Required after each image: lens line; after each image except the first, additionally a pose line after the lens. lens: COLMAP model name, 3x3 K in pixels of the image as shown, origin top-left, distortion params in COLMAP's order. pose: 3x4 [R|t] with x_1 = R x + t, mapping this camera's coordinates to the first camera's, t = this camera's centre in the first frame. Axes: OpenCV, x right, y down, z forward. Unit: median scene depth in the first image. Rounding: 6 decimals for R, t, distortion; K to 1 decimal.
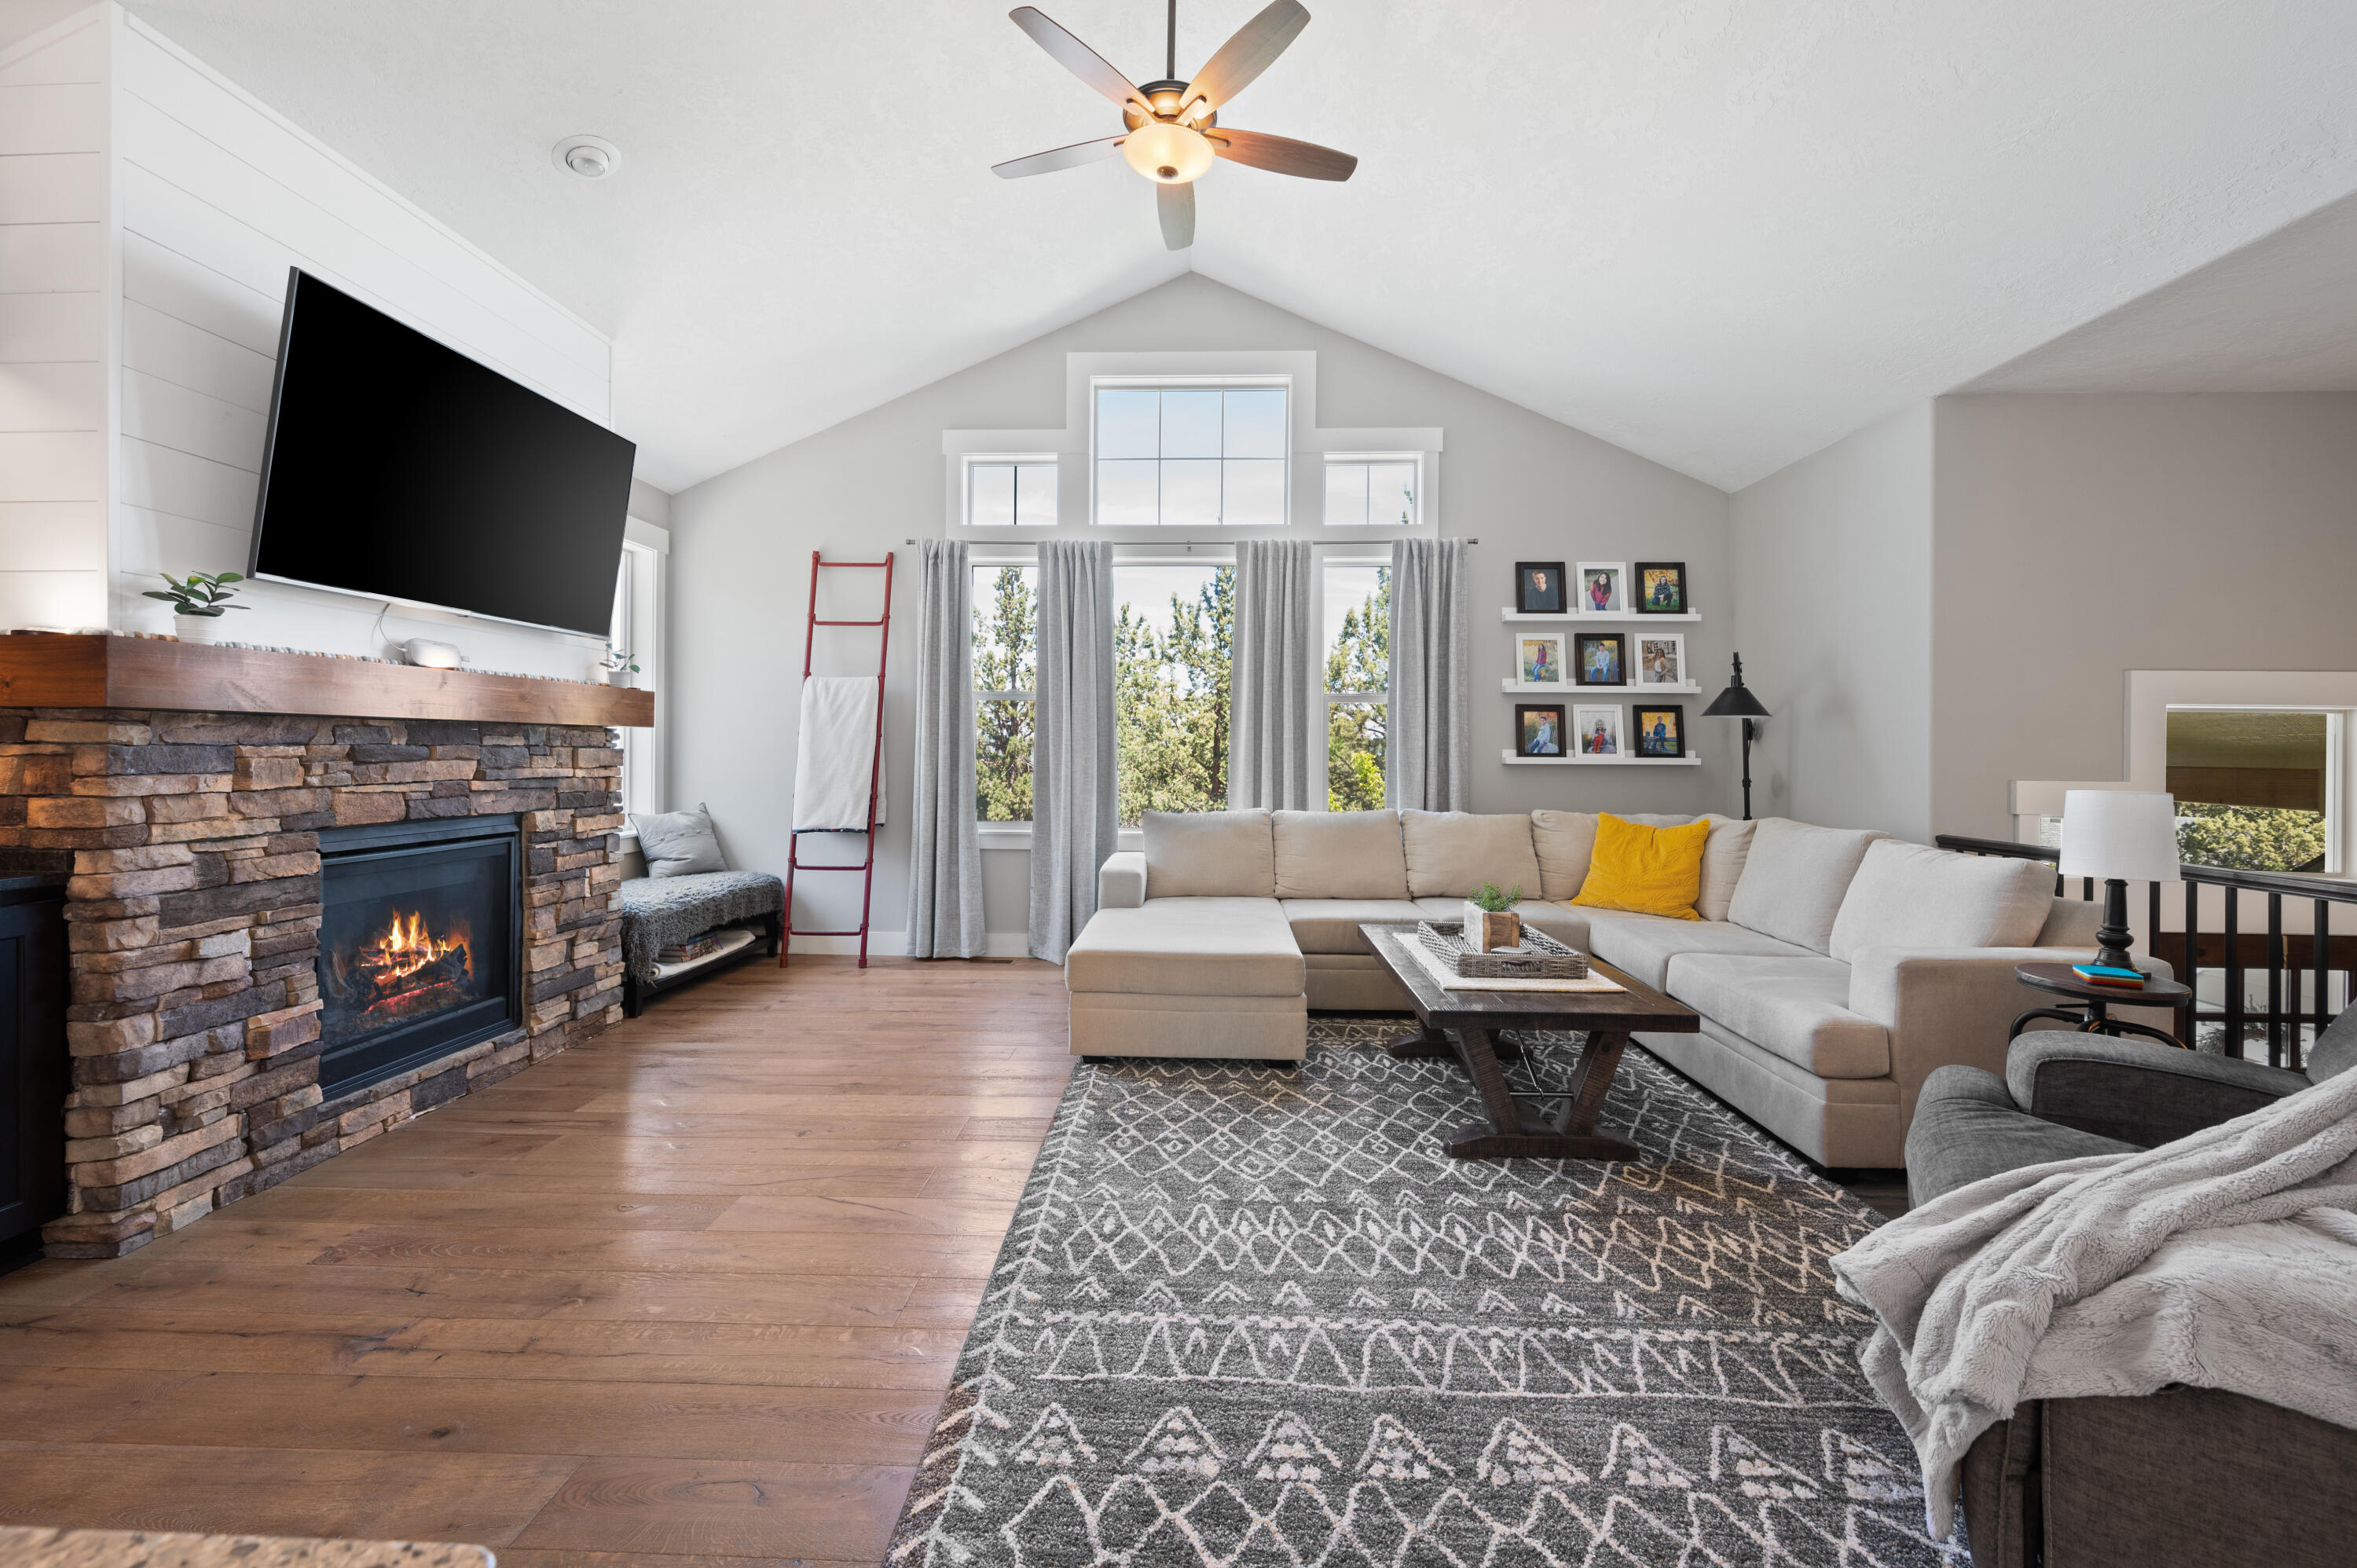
lens RADIAL K [[935.5, 0, 1189.4], [0, 935.5, 745.9], [0, 0, 1]] dist [-0.003089, -0.000434]
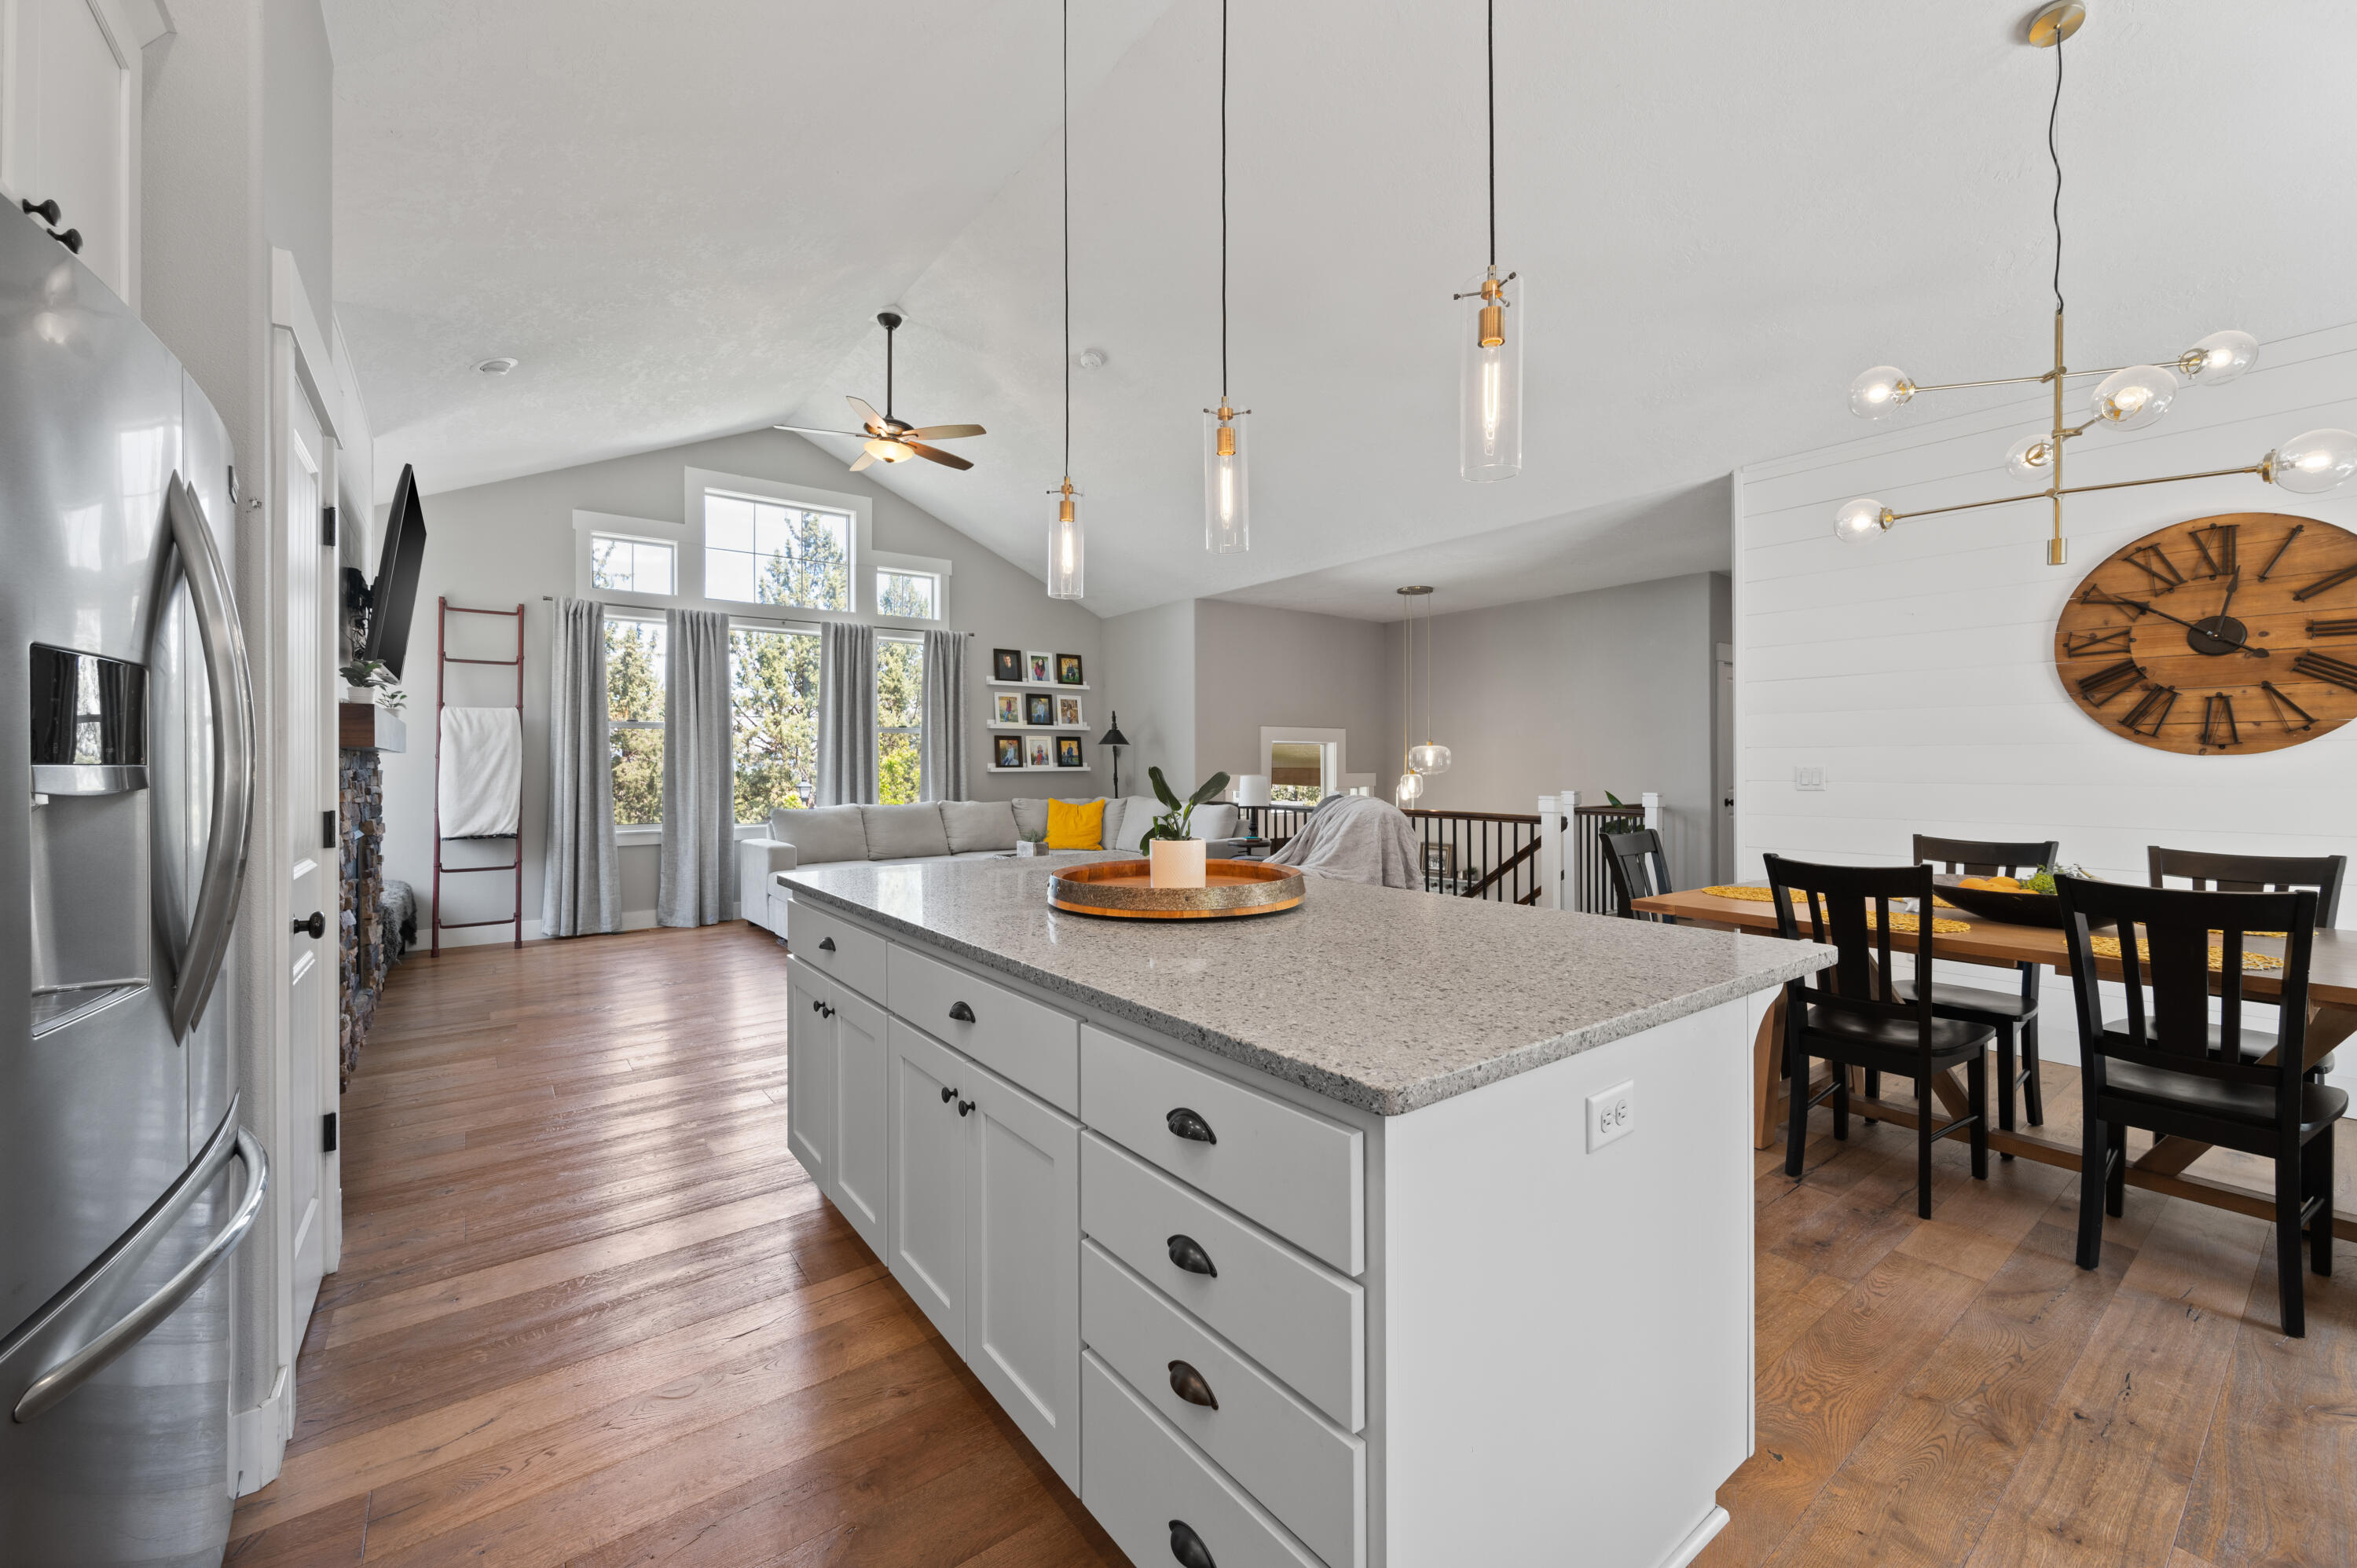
lens RADIAL K [[935.5, 0, 1193.0], [0, 935.5, 765.4], [0, 0, 1]] dist [-0.003089, -0.000434]
pose [[0.765917, -0.012129, 0.642825, -0.440578], [0.006466, 0.999917, 0.011163, -0.008373], [-0.642907, -0.004393, 0.765932, -0.480012]]
